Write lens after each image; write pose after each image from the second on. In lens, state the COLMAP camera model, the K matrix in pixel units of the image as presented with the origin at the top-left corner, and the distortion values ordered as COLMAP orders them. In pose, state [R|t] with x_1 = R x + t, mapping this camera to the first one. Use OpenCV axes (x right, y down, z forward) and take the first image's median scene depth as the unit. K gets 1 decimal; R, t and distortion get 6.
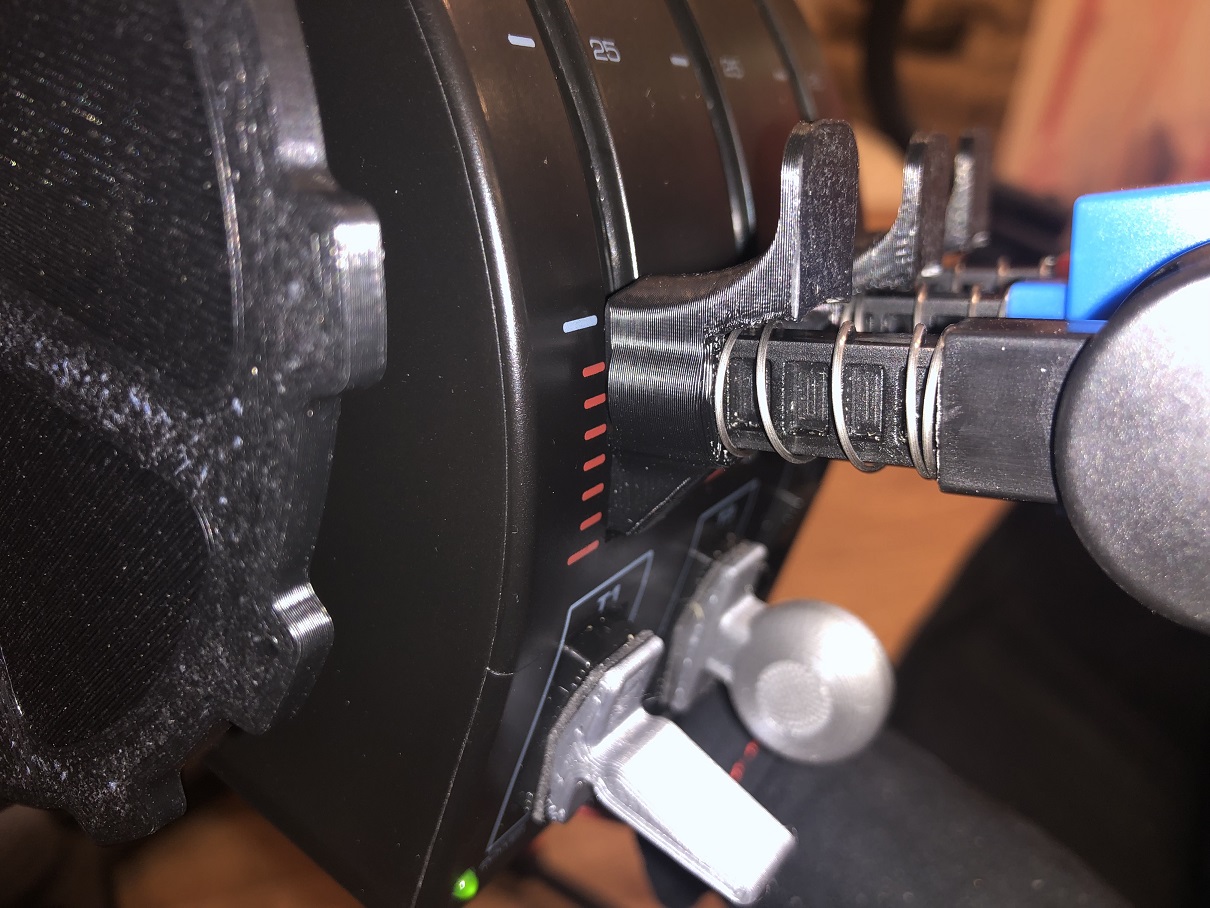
lens RADIAL K [[983.0, 0, 605.5], [0, 983.0, 438.8], [0, 0, 1]] dist [-0.036243, 0.068146]
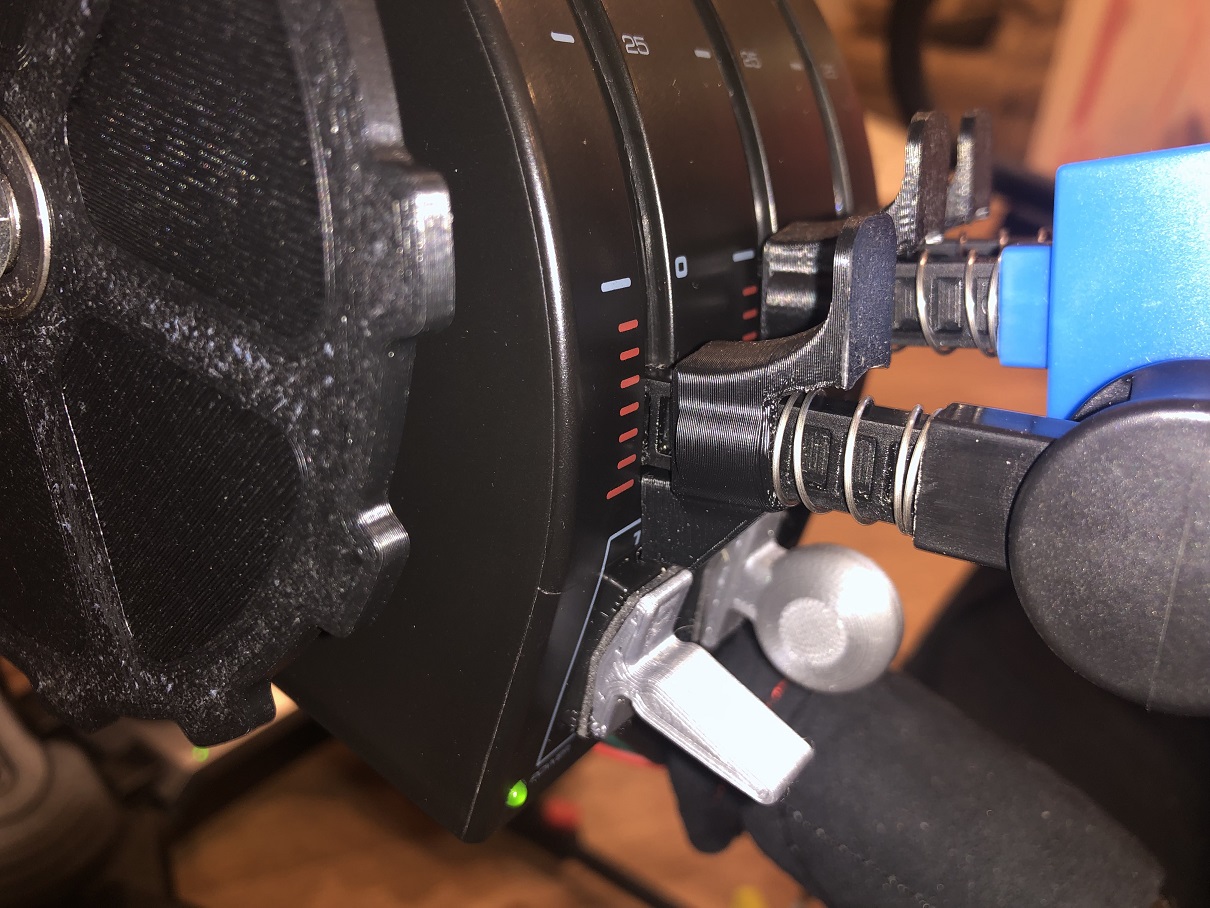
lens RADIAL K [[1017.0, 0, 605.0], [0, 1017.0, 454.0], [0, 0, 1]] dist [-0.000003, -0.010270]
pose [[0.999498, -0.009675, -0.030176, -0.005785], [0.009596, 0.999950, -0.002779, 0.088374], [0.030202, 0.002488, 0.999541, -0.193075]]
